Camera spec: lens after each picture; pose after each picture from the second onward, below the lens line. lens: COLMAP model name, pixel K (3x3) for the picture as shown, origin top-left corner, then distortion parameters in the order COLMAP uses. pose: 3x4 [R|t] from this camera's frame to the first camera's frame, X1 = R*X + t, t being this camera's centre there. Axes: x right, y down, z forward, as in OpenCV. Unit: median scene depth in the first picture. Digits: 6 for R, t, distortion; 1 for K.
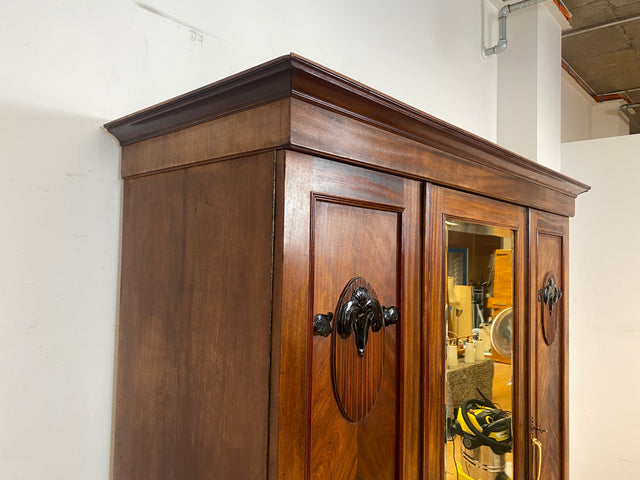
lens RADIAL K [[492.0, 0, 321.3], [0, 492.0, 244.0], [0, 0, 1]] dist [0.043548, -0.048077]
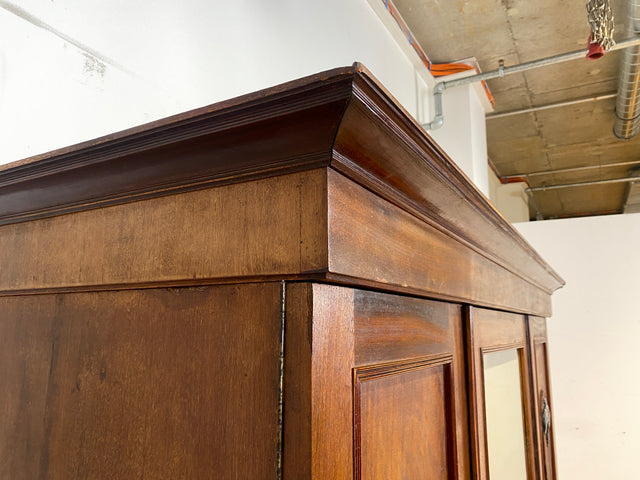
lens RADIAL K [[503.7, 0, 320.0], [0, 503.7, 240.0], [0, 0, 1]] dist [-0.010954, -0.004042]
pose [[0.978380, 0.024282, 0.205386, -0.123507], [0.004999, 0.990017, -0.140856, -0.132589], [-0.206756, 0.138837, 0.968492, 0.448673]]
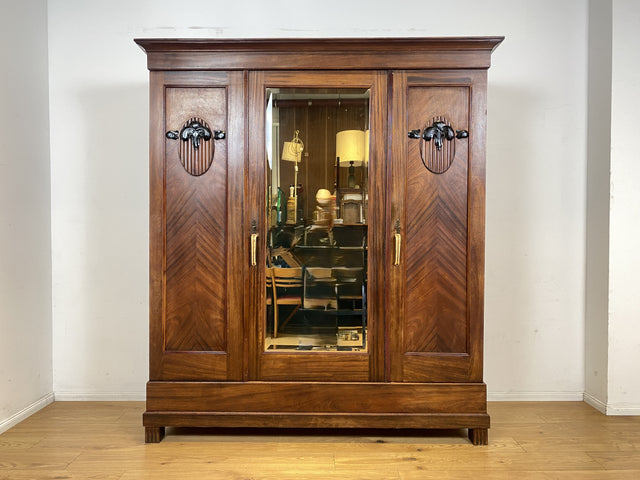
lens RADIAL K [[492.0, 0, 321.3], [0, 492.0, 244.0], [0, 0, 1]] dist [0.043548, -0.048077]
pose [[0.659631, -0.008328, -0.751543, 2.143591], [0.035675, 0.999158, 0.020240, 0.614902], [0.750742, -0.040163, 0.659373, -0.147999]]
